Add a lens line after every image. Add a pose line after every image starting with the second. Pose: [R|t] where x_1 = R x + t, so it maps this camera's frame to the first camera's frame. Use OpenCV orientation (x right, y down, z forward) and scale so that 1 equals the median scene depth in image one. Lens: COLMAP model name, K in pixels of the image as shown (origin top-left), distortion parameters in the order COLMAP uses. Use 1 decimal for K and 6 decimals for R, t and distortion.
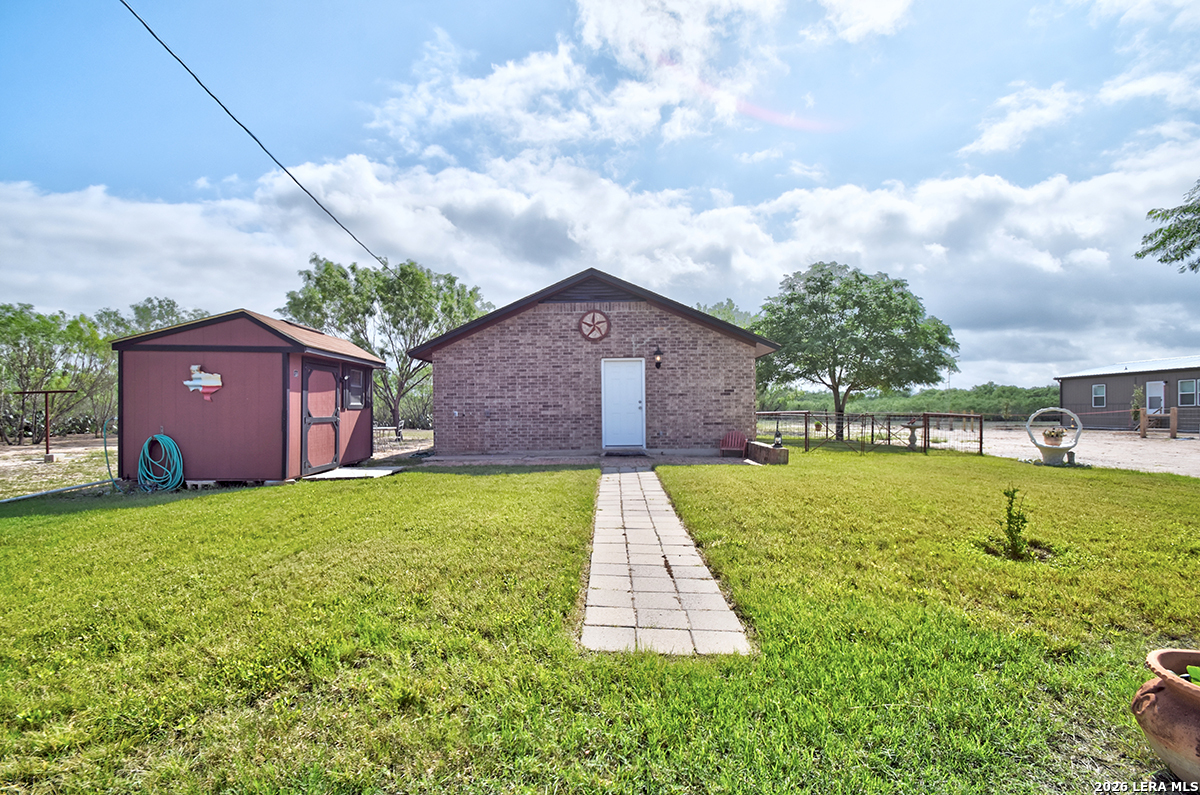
lens RADIAL K [[533.9, 0, 599.1], [0, 533.9, 400.9], [0, 0, 1]] dist [0.000630, 0.000044]
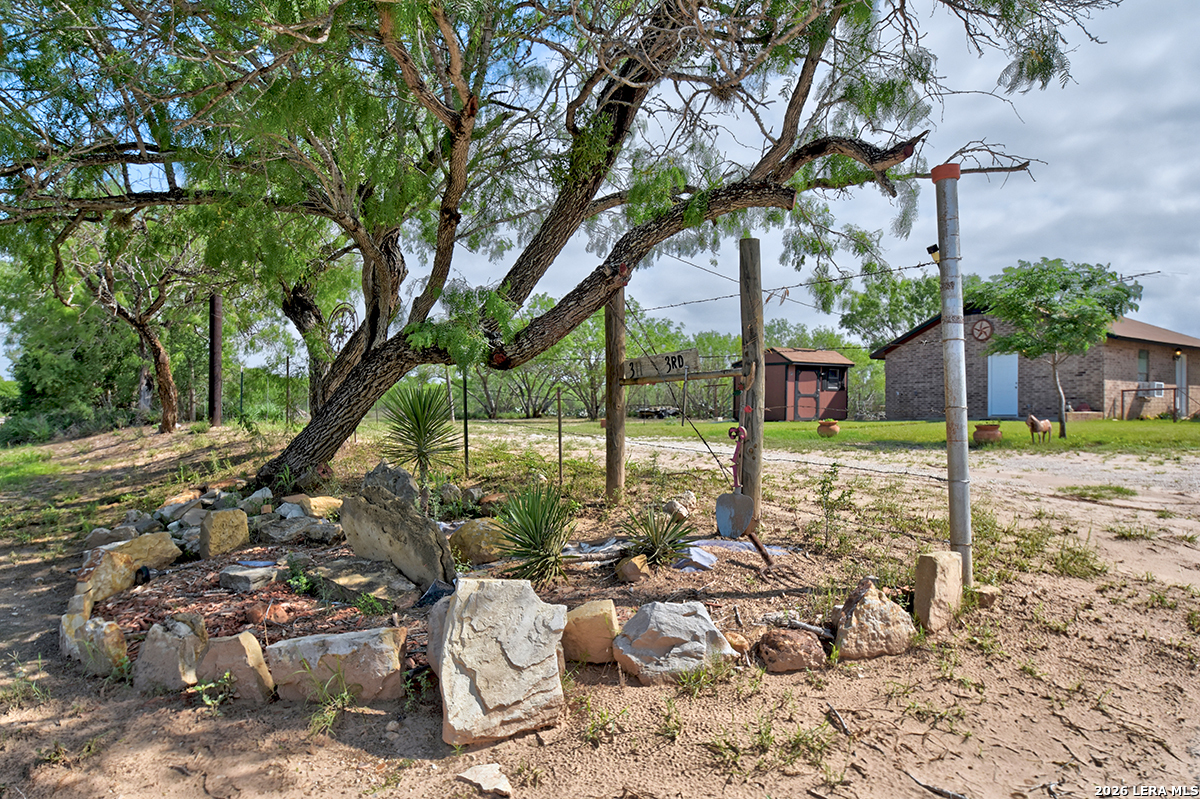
lens RADIAL K [[794.5, 0, 599.7], [0, 794.5, 398.6], [0, 0, 1]] dist [0.000661, 0.000070]
pose [[0.564664, -0.009729, -0.825263, 1.166566], [0.009342, 0.999942, -0.005397, 0.042976], [0.825268, -0.004662, 0.564722, -1.040049]]
